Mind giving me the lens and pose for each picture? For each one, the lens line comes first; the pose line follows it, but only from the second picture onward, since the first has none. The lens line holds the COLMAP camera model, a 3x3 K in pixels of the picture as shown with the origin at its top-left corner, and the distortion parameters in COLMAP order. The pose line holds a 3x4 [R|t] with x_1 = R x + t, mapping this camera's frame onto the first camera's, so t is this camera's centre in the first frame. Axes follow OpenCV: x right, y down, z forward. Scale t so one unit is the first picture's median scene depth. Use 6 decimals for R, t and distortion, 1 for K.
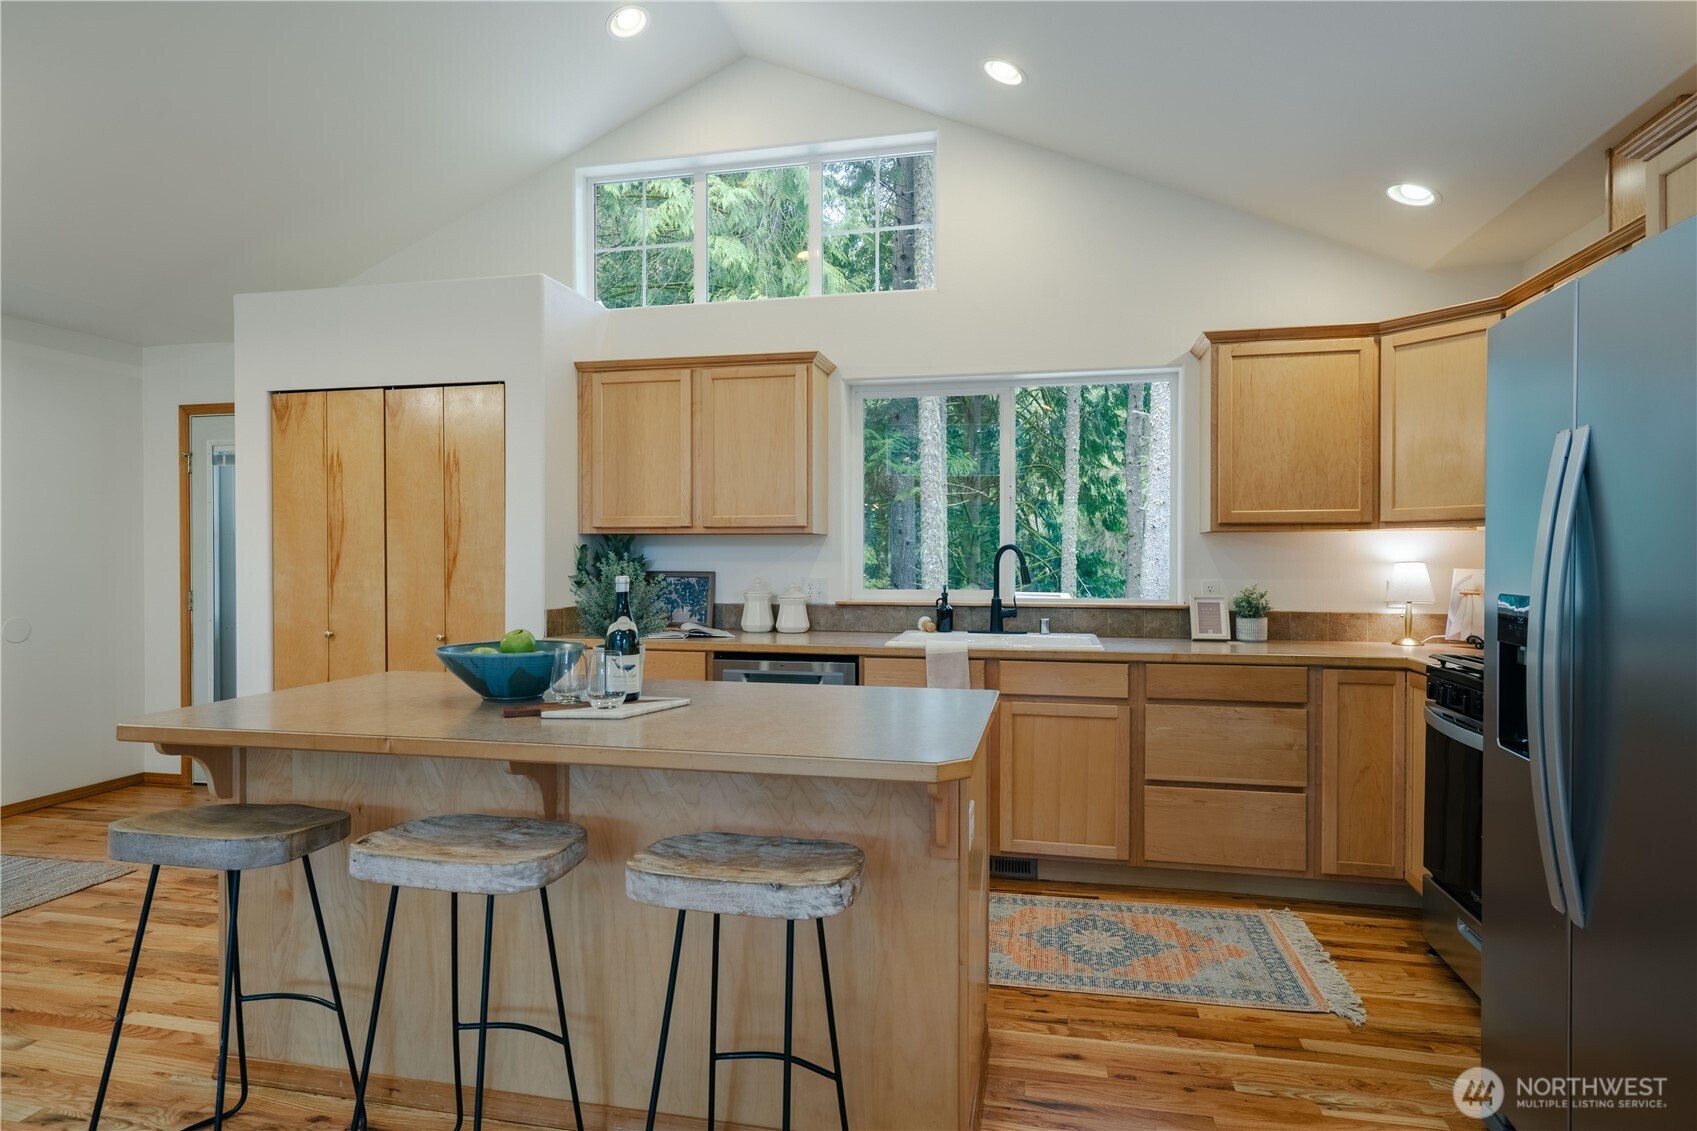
lens RADIAL K [[919.6, 0, 851.3], [0, 919.6, 562.6], [0, 0, 1]] dist [0.004983, 0.002027]
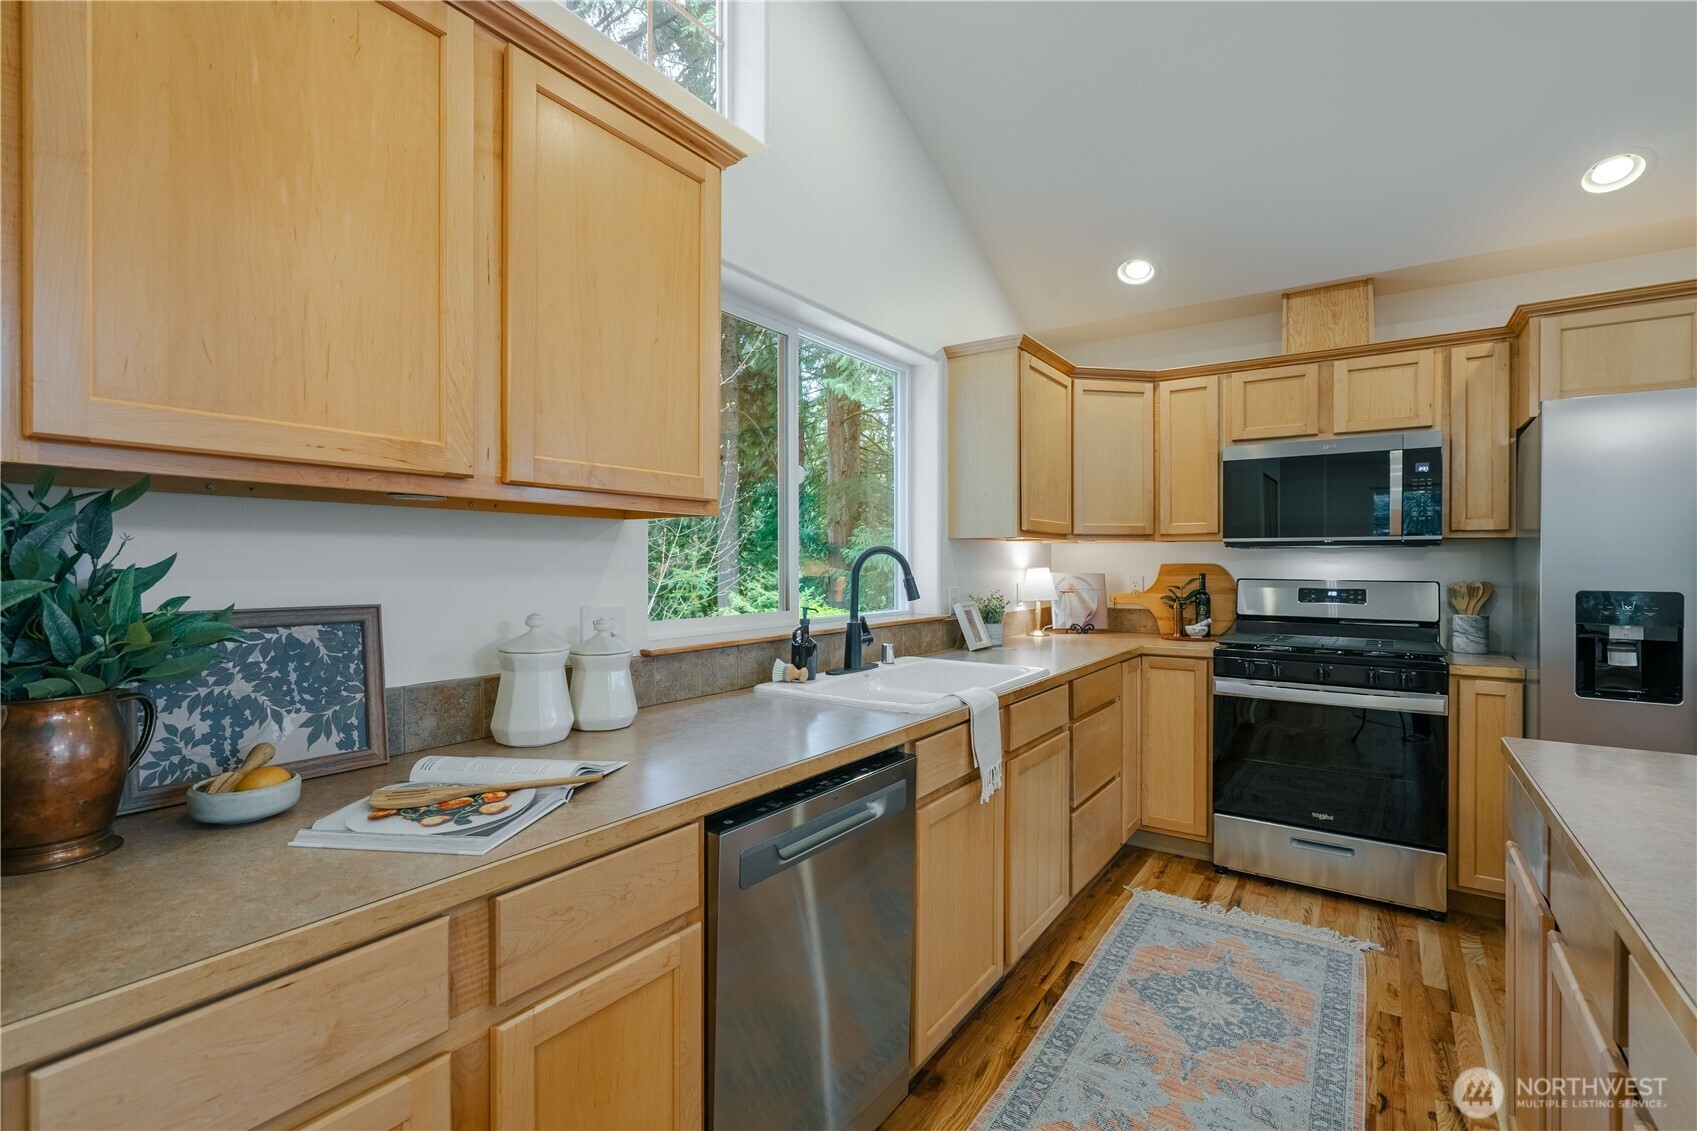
lens RADIAL K [[769.1, 0, 848.5], [0, 769.1, 565.5], [0, 0, 1]] dist [-0.002638, -0.000211]
pose [[0.377253, -0.003200, 0.926105, -0.426935], [0.005872, 0.999982, 0.001064, -0.005864], [-0.926092, 0.005037, 0.377265, 0.835747]]
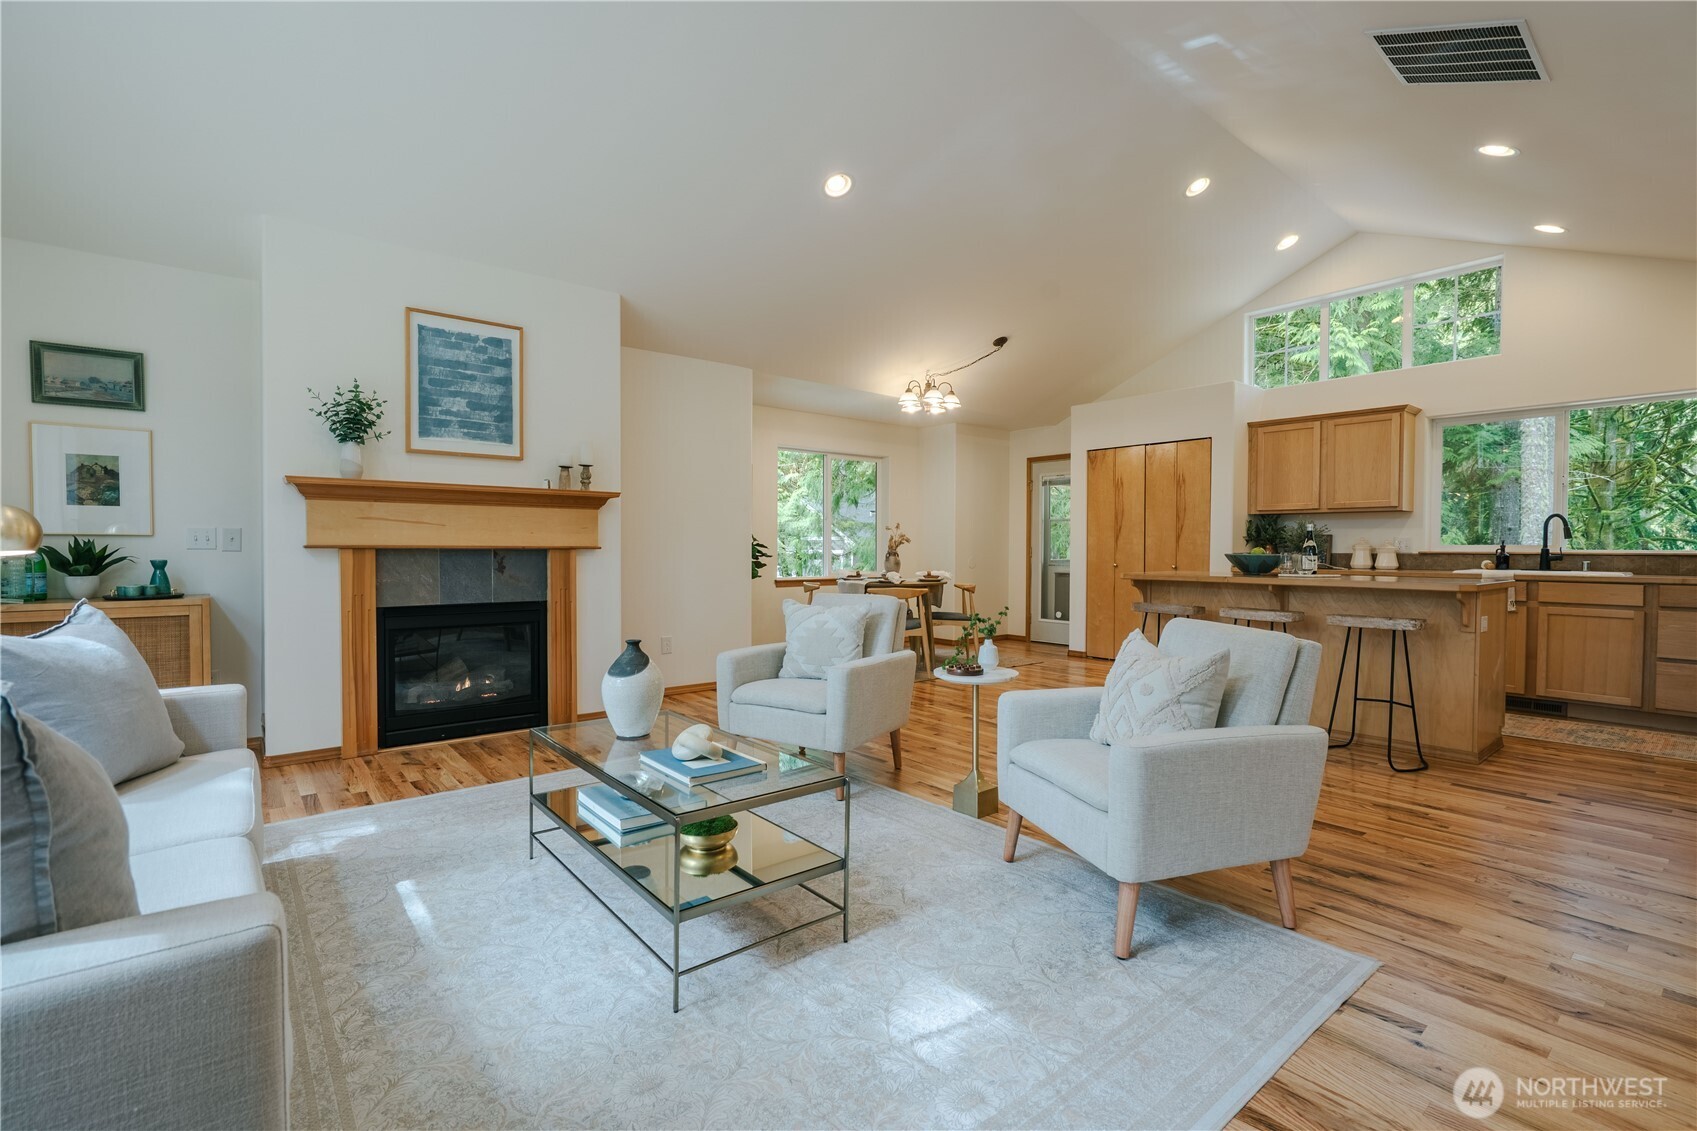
lens RADIAL K [[767.2, 0, 848.6], [0, 767.2, 564.1], [0, 0, 1]] dist [-0.001377, 0.000251]
pose [[0.788932, 0.016731, -0.614253, 0.025193], [-0.007946, 0.999823, 0.017028, 0.056602], [0.614429, -0.008553, 0.788926, -0.823209]]
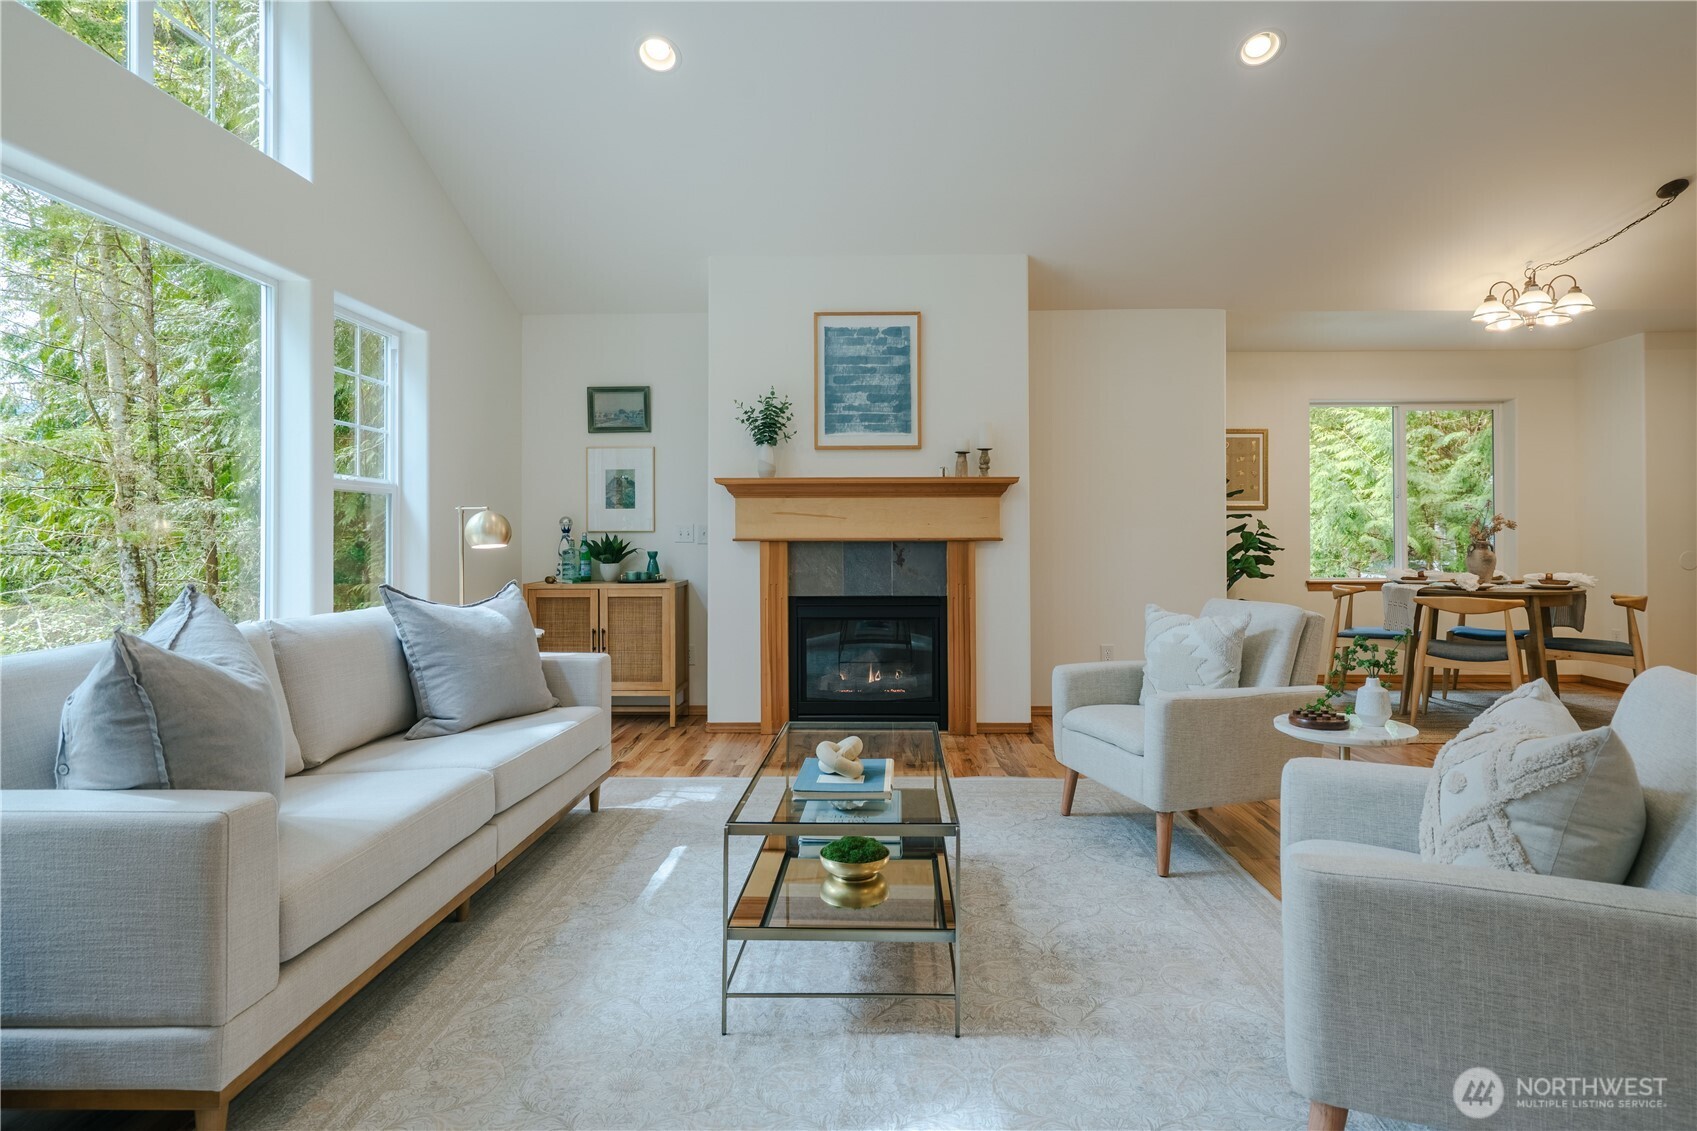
lens RADIAL K [[896.0, 0, 871.5], [0, 896.0, 531.3], [0, 0, 1]] dist [0.002097, 0.001904]
pose [[0.203187, -0.008300, -0.979105, 0.181536], [-0.002896, 0.999955, -0.009078, 0.055230], [0.979136, 0.004680, 0.203154, -0.542784]]
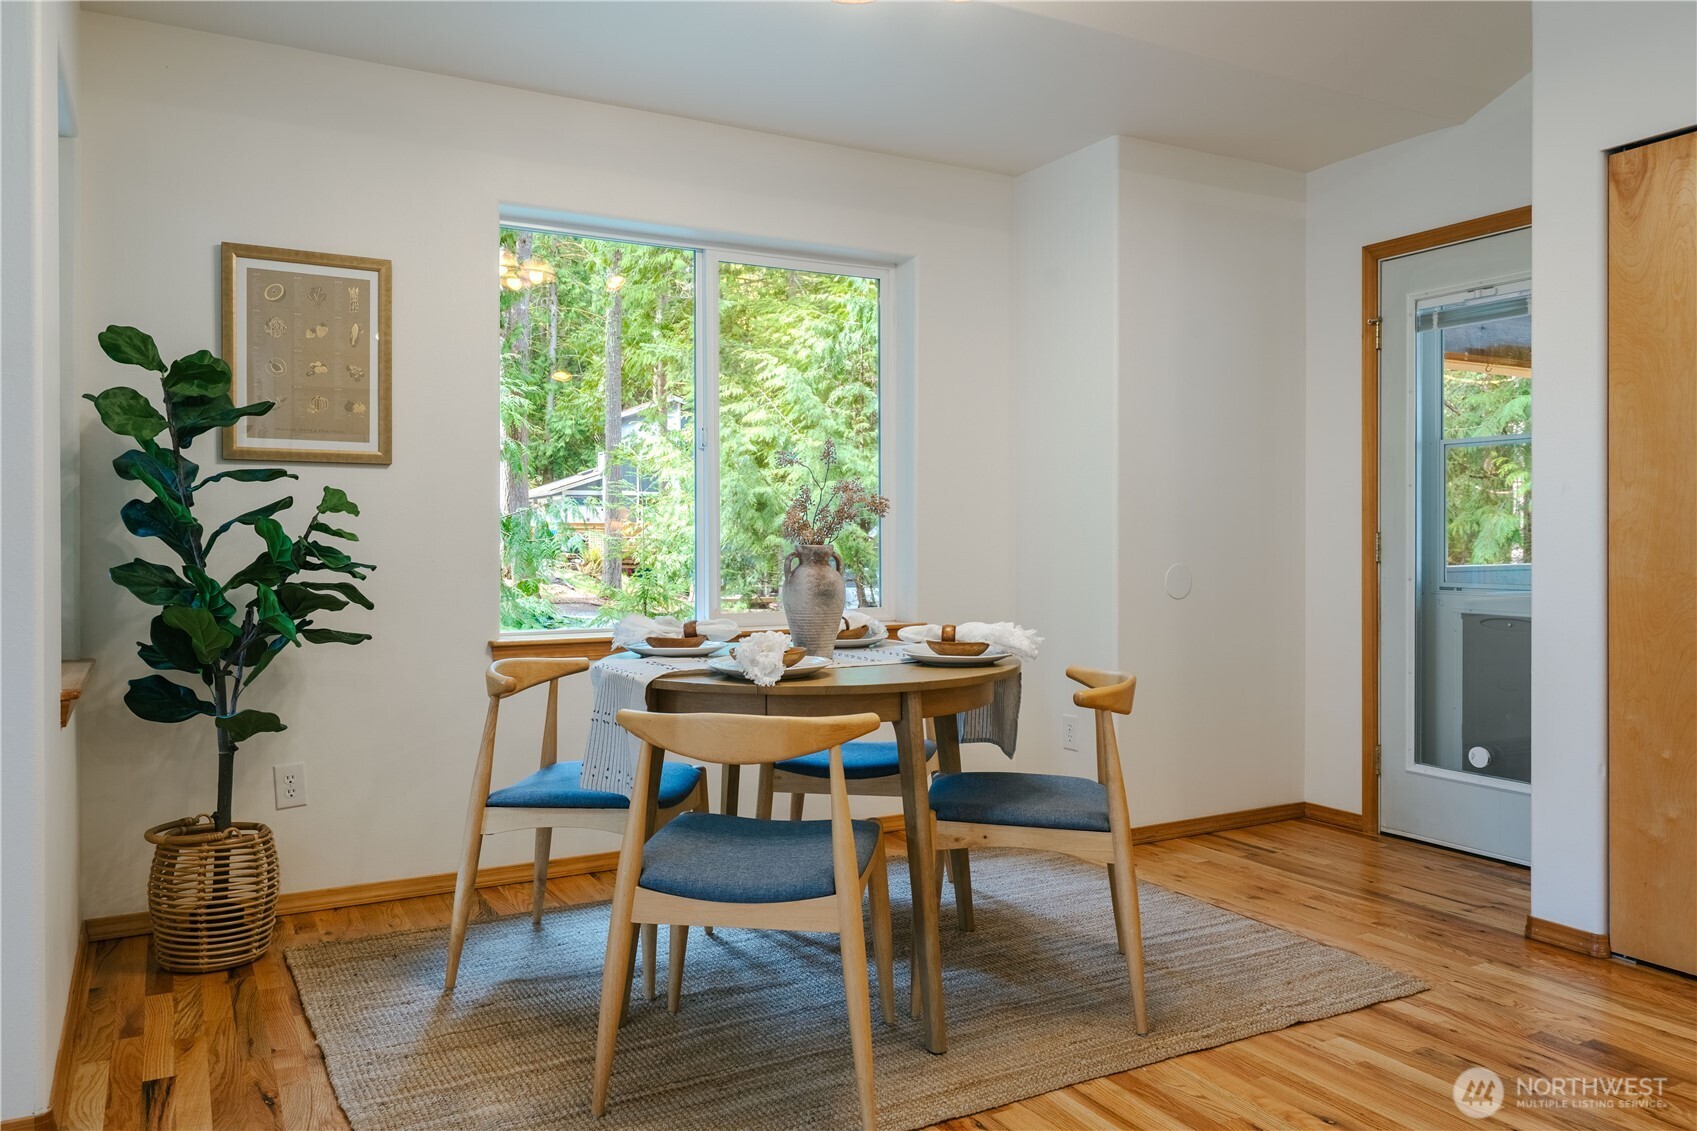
lens RADIAL K [[1225.6, 0, 837.2], [0, 1225.6, 544.0], [0, 0, 1]] dist [0.009393, 0.004312]
pose [[0.658391, 0.003409, -0.752668, -0.432146], [-0.003839, 0.999992, 0.001170, 0.053131], [0.752666, 0.002119, 0.658399, 0.205487]]
